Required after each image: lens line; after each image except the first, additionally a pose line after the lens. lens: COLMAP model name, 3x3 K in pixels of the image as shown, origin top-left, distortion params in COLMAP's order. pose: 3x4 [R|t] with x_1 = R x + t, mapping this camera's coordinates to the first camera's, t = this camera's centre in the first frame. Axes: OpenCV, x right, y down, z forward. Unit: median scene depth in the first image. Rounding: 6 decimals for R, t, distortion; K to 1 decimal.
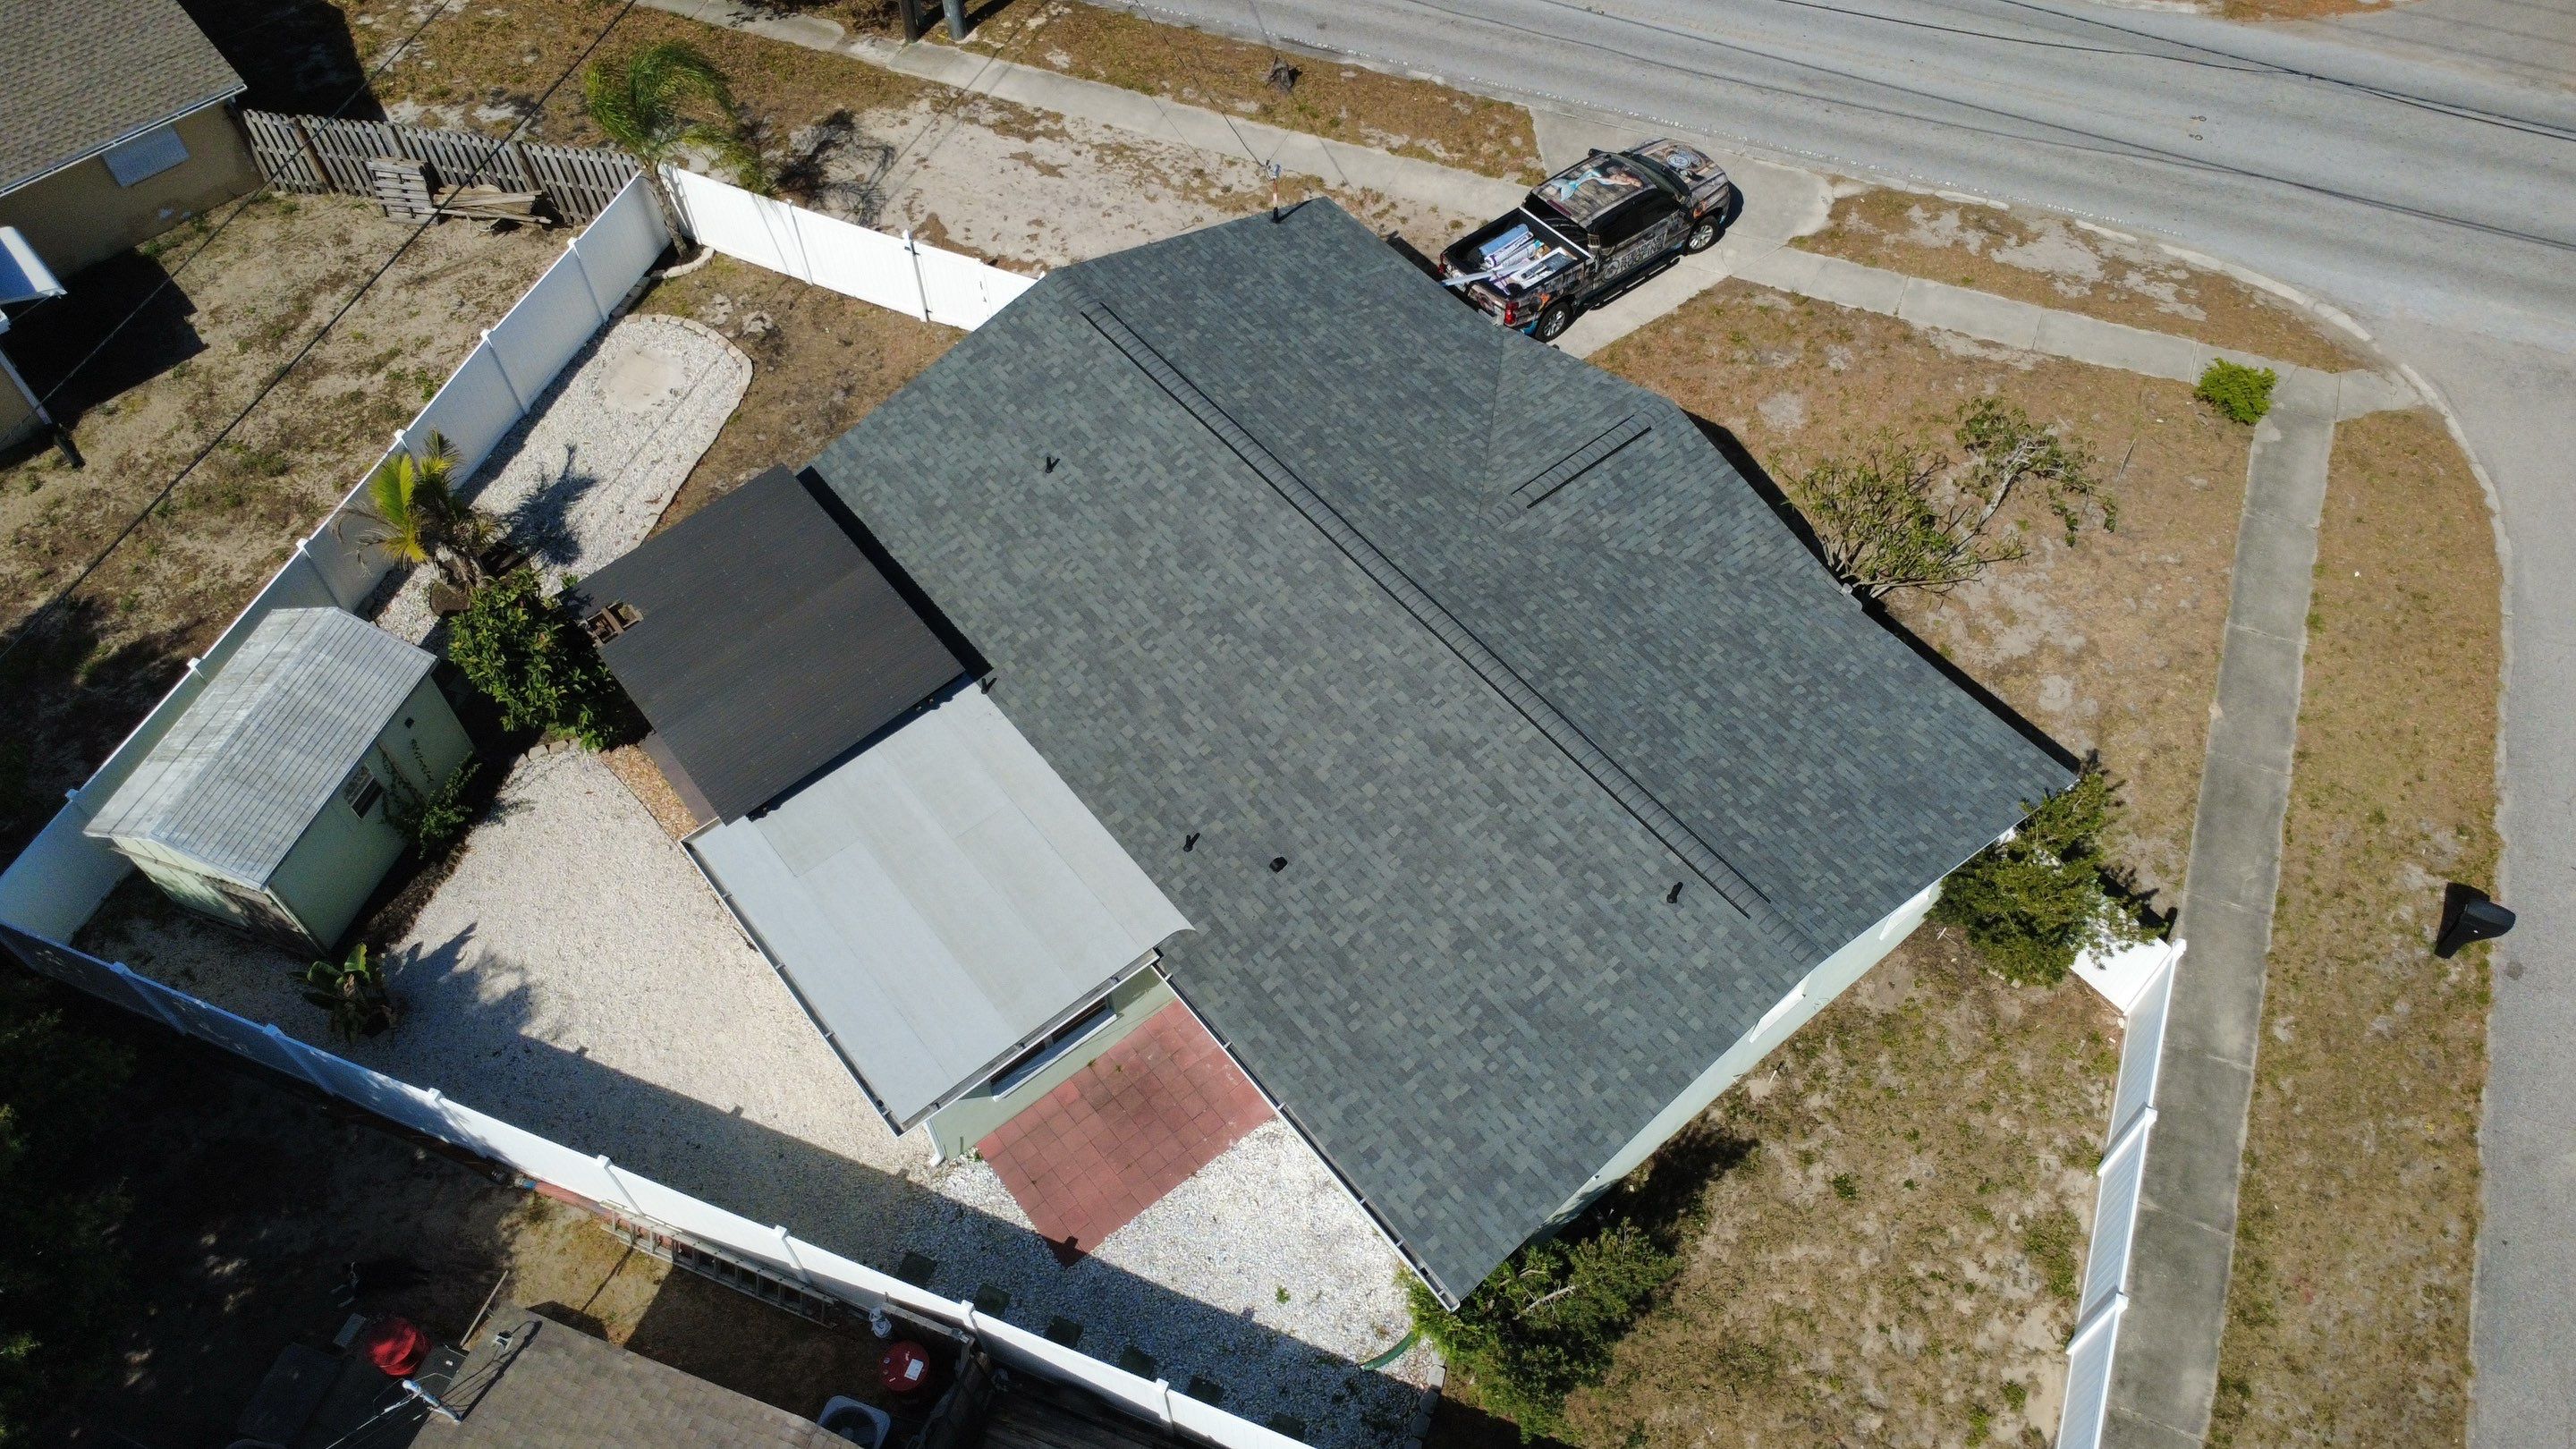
lens RADIAL K [[1873.2, 0, 1281.4], [0, 1873.2, 722.6], [0, 0, 1]] dist [0.000565, 0.001173]
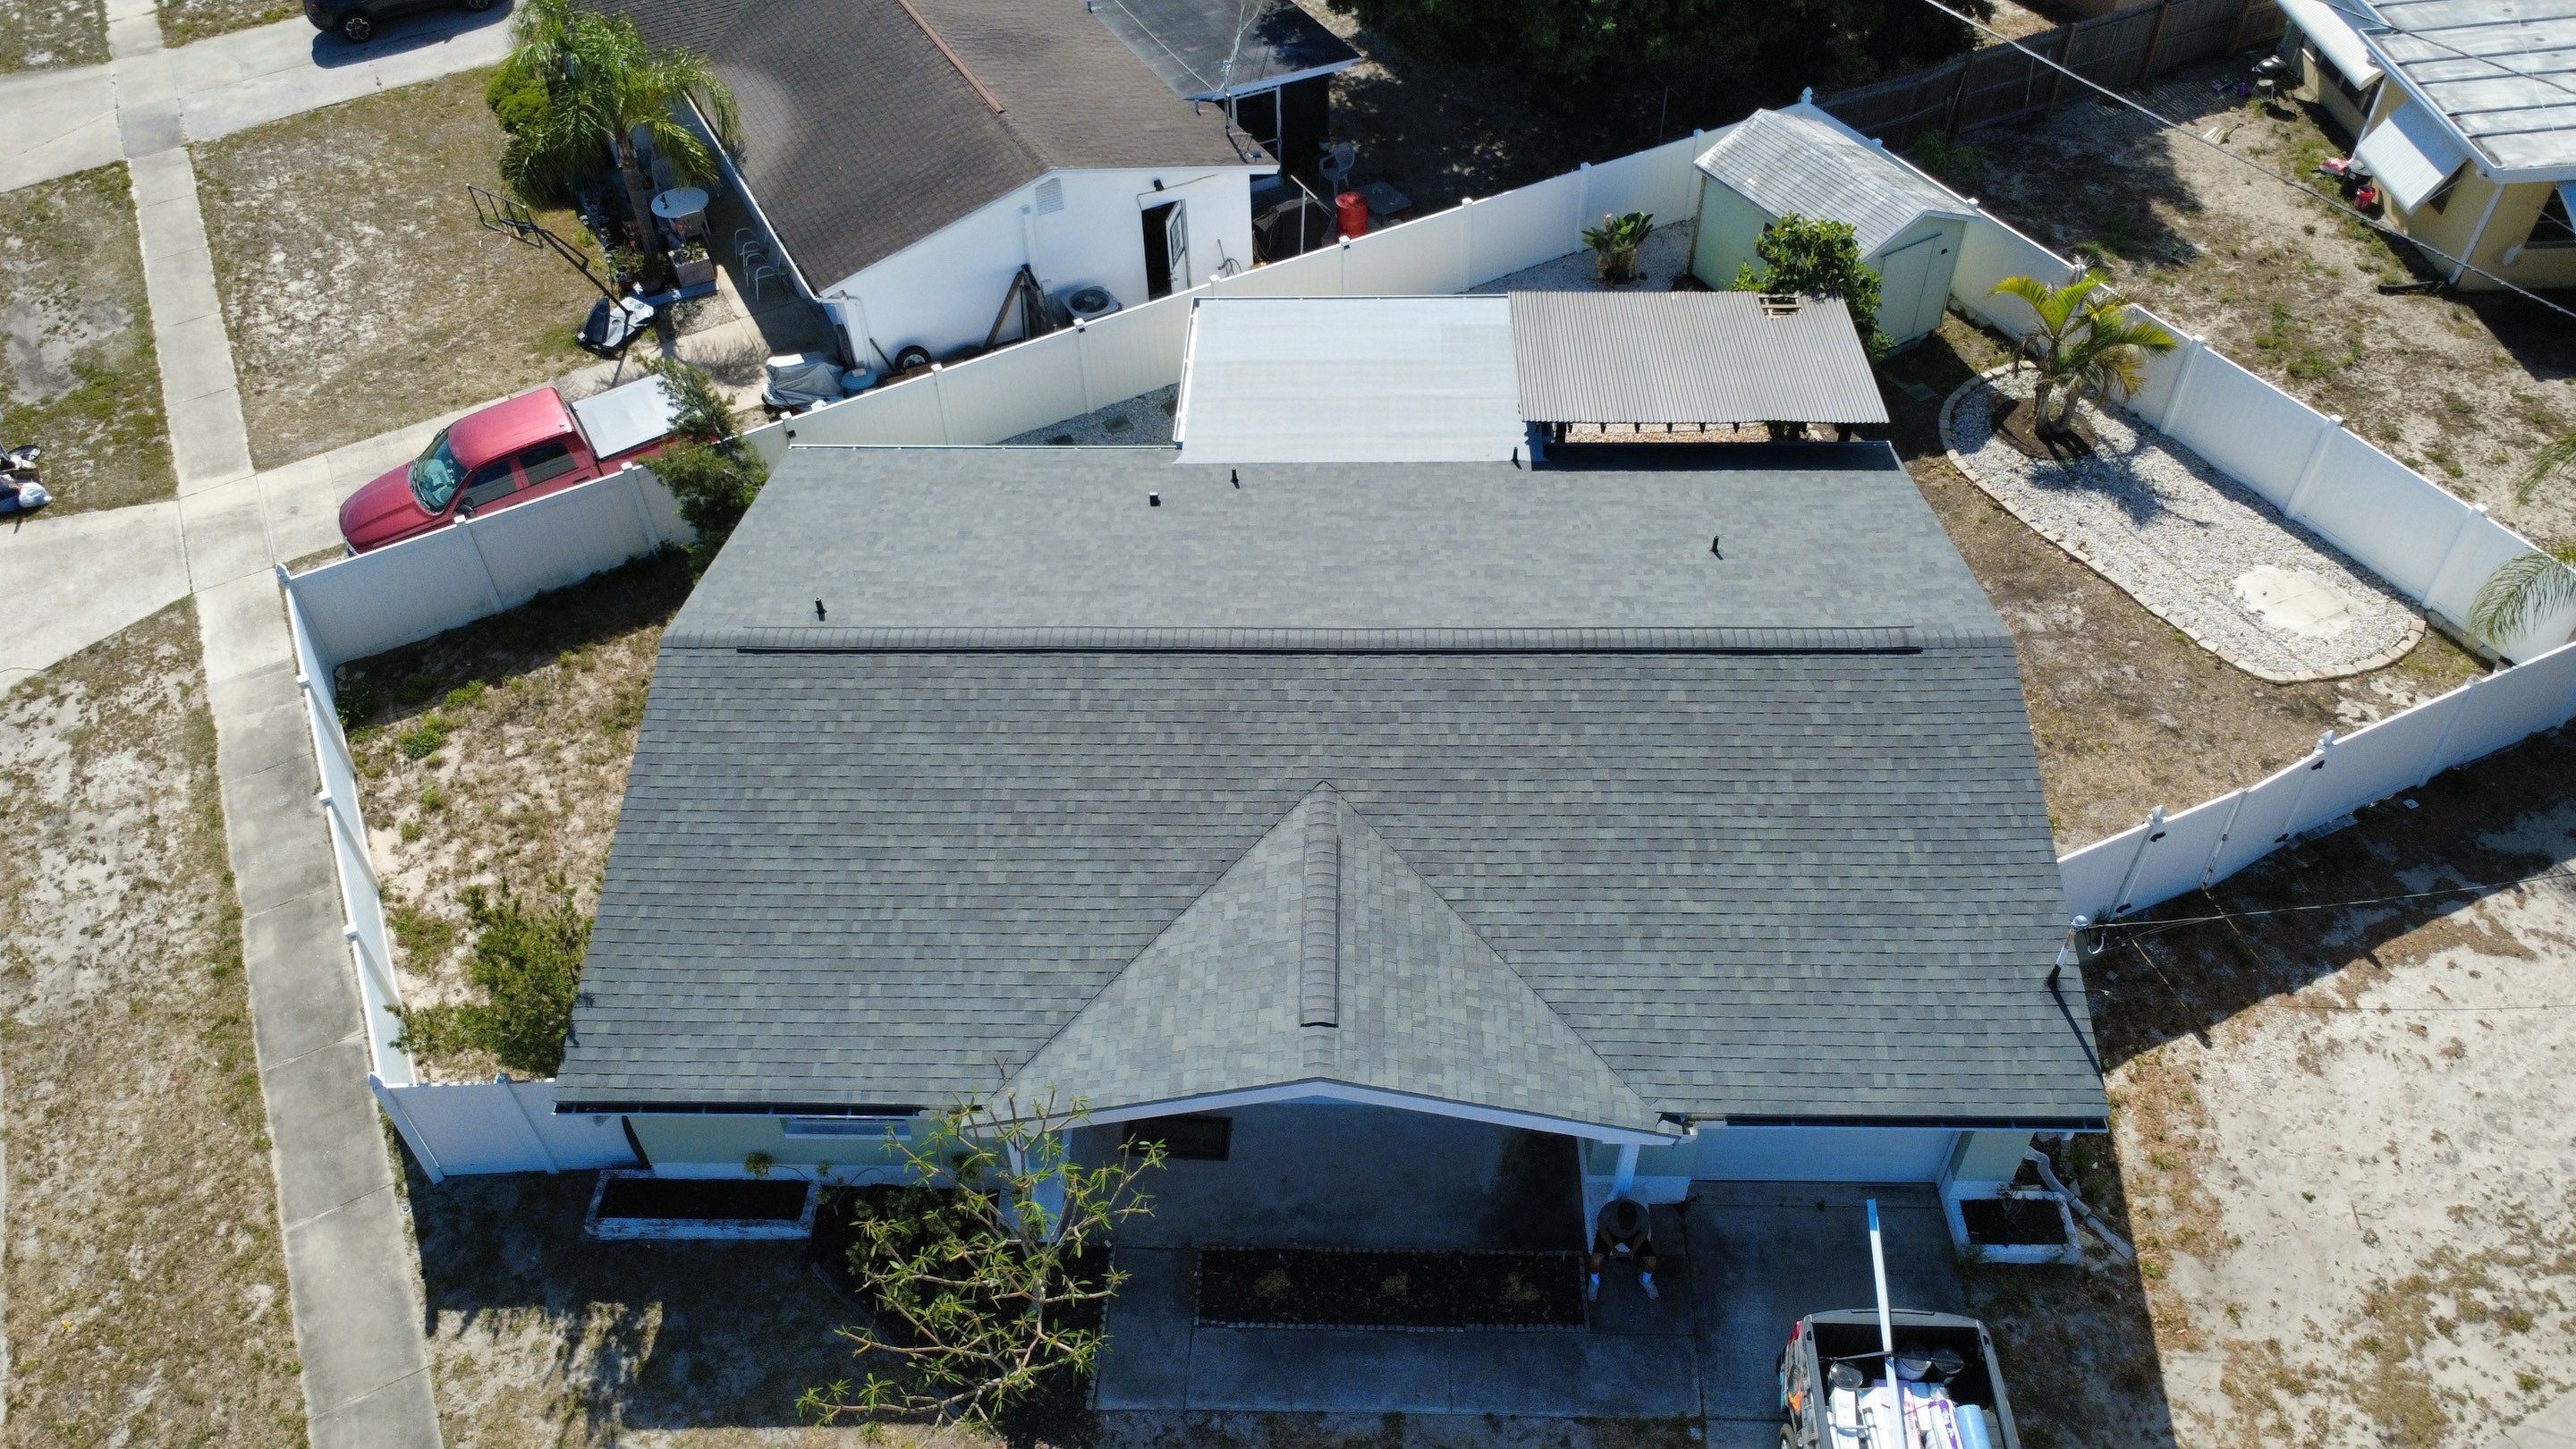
lens RADIAL K [[1873.2, 0, 1286.5], [0, 1873.2, 724.4], [0, 0, 1]] dist [0.000565, 0.001173]
pose [[-0.650775, 0.557009, -0.515977, 0.491219], [-0.593309, 0.050992, 0.803358, -0.703945], [0.473788, 0.828939, 0.297295, 0.715887]]
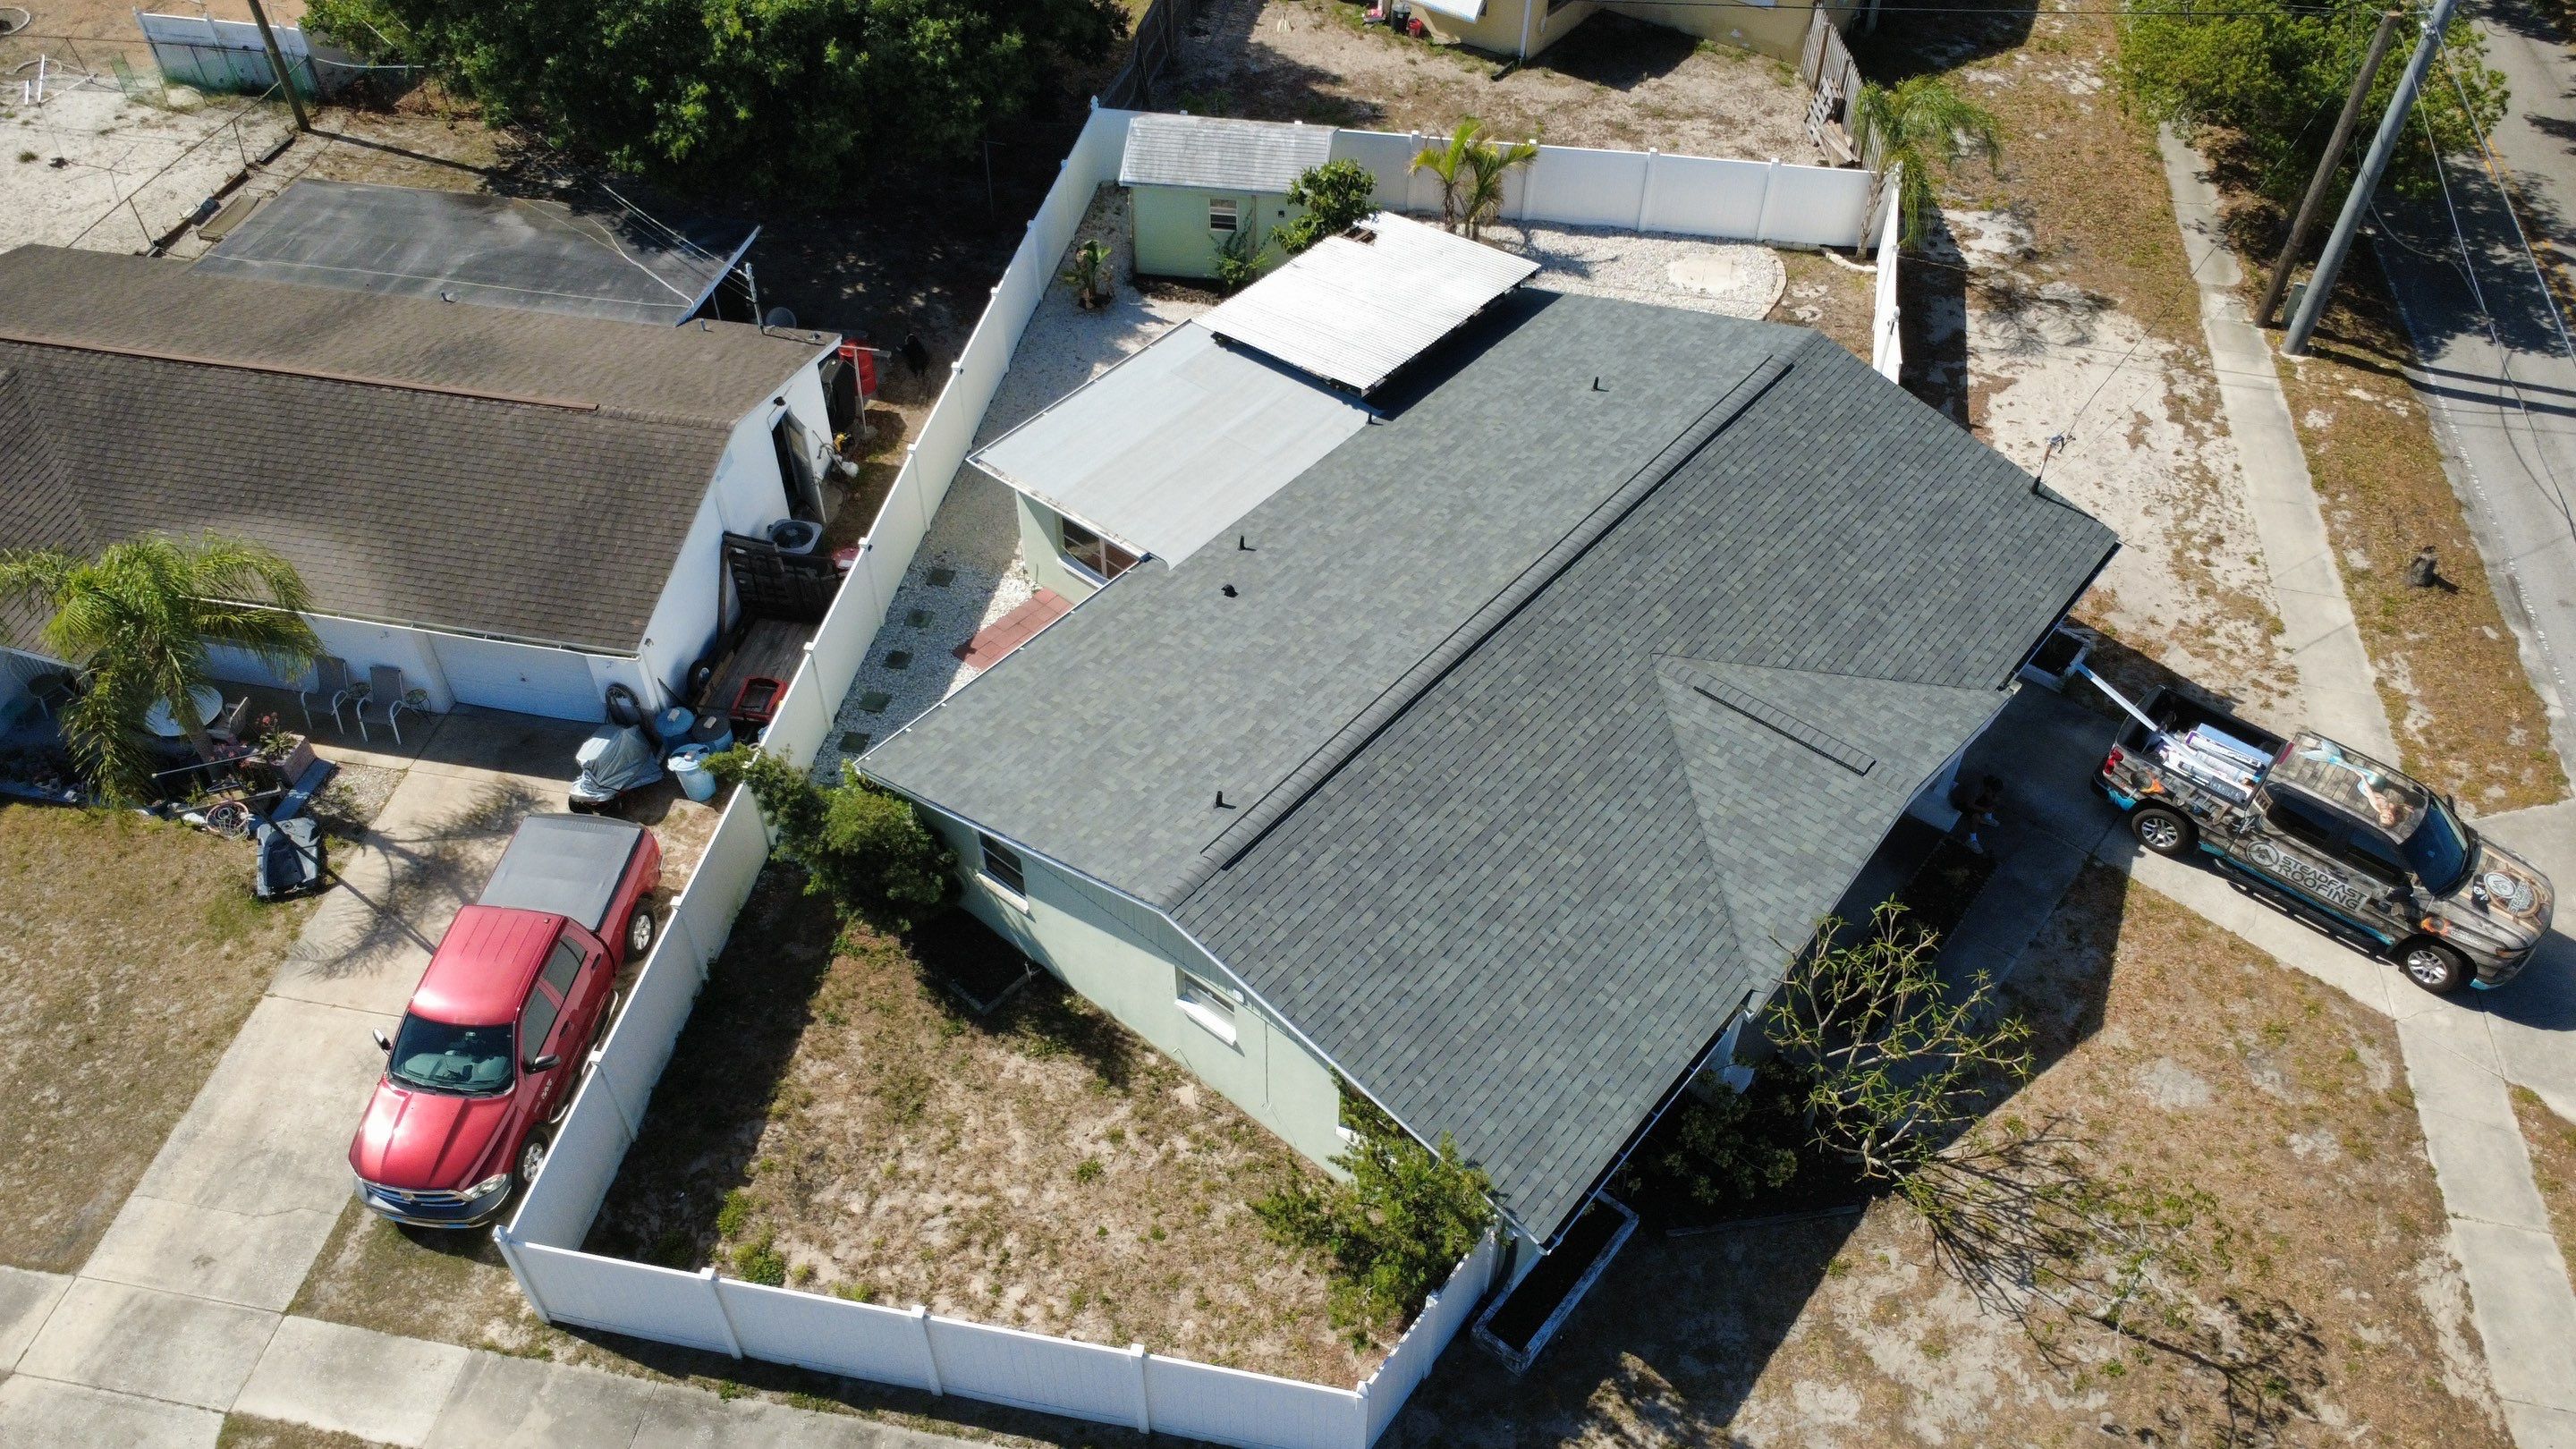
lens RADIAL K [[1873.2, 0, 1284.7], [0, 1873.2, 719.6], [0, 0, 1]] dist [0.000565, 0.001173]
pose [[0.195297, 0.700330, -0.686584, 0.729529], [-0.797373, 0.520977, 0.304596, -0.223355], [0.571012, 0.487977, 0.660169, 0.264435]]
